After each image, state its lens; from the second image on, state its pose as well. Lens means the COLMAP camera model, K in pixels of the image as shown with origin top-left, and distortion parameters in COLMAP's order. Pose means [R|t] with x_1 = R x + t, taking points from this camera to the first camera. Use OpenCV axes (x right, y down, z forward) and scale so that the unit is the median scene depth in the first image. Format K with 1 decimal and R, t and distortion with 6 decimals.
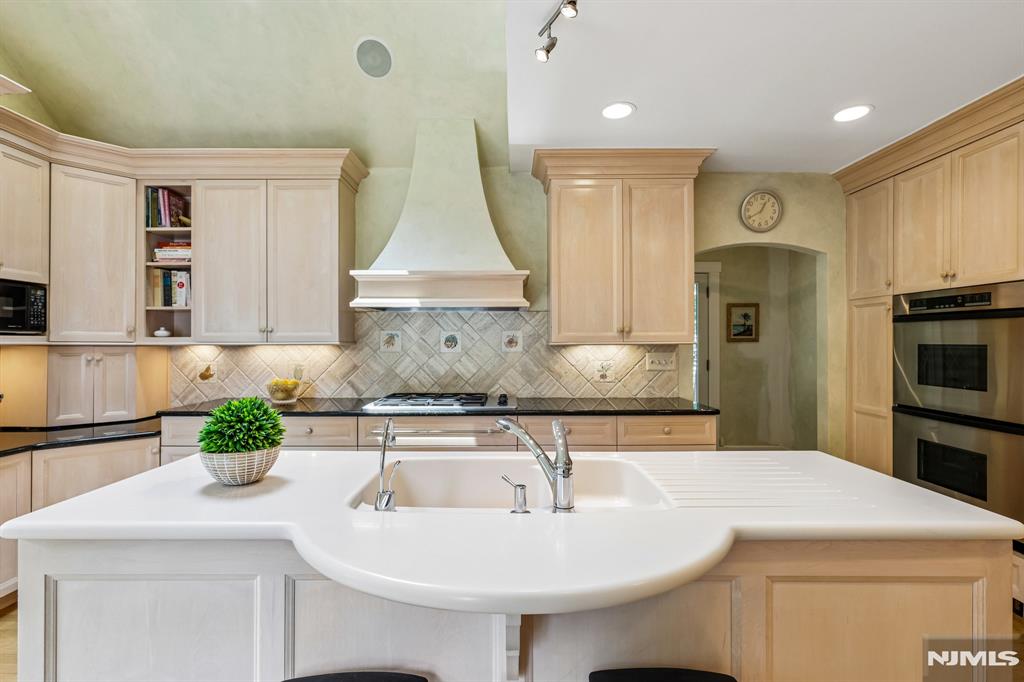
lens RADIAL K [[479.8, 0, 510.3], [0, 479.8, 341.9], [0, 0, 1]] dist [0.001910, 0.000294]
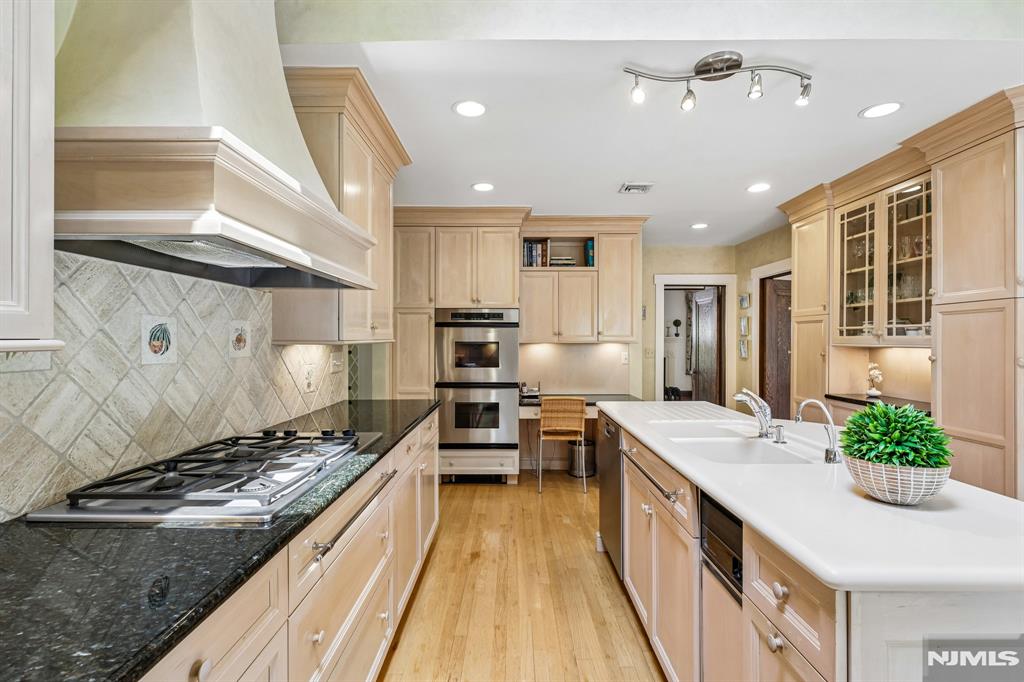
lens RADIAL K [[479.8, 0, 511.1], [0, 479.8, 340.2], [0, 0, 1]] dist [0.001910, 0.000294]
pose [[-0.007470, 0.000394, 0.999972, -0.571903], [-0.003128, 0.999995, -0.000417, -0.000467], [-0.999967, -0.003131, -0.007468, 0.681466]]
